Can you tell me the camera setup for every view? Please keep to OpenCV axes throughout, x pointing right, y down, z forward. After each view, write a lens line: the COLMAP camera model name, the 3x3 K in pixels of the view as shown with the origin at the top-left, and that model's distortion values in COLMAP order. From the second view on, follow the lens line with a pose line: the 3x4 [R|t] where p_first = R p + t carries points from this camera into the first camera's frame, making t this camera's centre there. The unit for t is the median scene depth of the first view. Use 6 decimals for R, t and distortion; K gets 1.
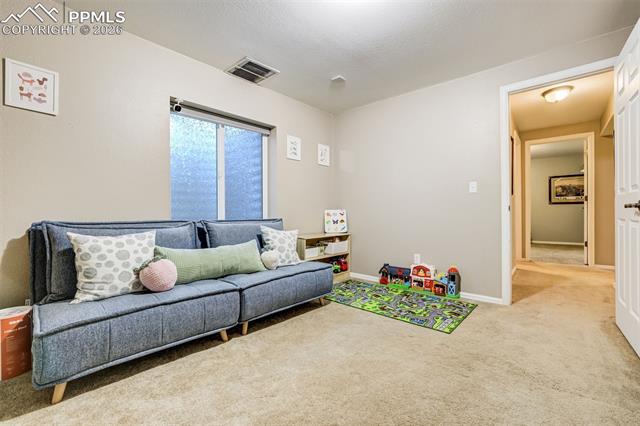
lens RADIAL K [[277.7, 0, 322.6], [0, 277.7, 211.1], [0, 0, 1]] dist [-0.018133, 0.002310]
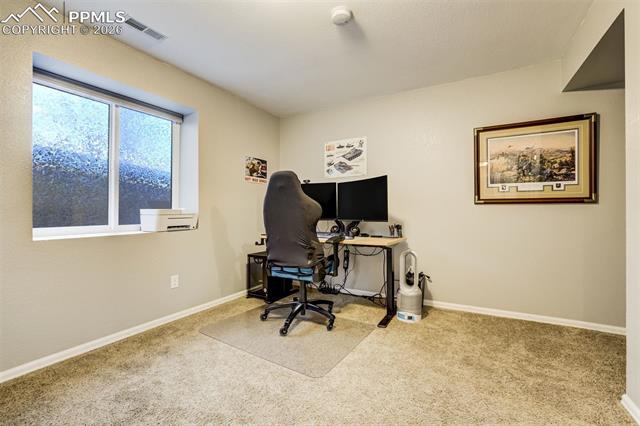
lens RADIAL K [[277.7, 0, 320.4], [0, 277.7, 209.7], [0, 0, 1]] dist [-0.018133, 0.002310]
pose [[0.971611, -0.000498, 0.236582, 0.040204], [0.000670, 1.000000, -0.000646, -0.001316], [-0.236581, 0.000787, 0.971611, 0.051683]]
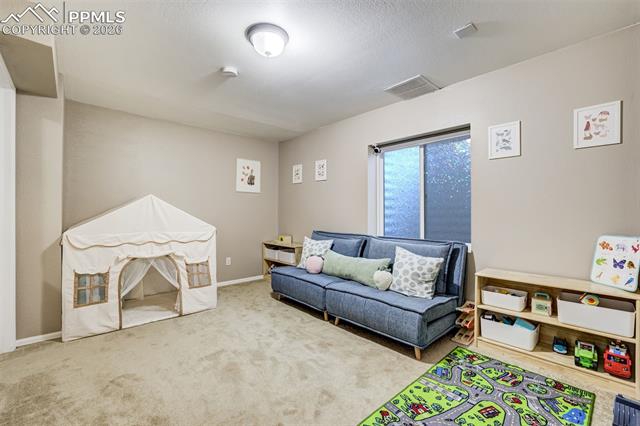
lens RADIAL K [[277.7, 0, 319.1], [0, 277.7, 214.7], [0, 0, 1]] dist [-0.018133, 0.002310]
pose [[-0.102903, 0.005257, -0.994678, 0.861860], [0.001583, 0.999986, 0.005121, -0.072038], [0.994690, -0.001048, -0.102909, 0.879771]]
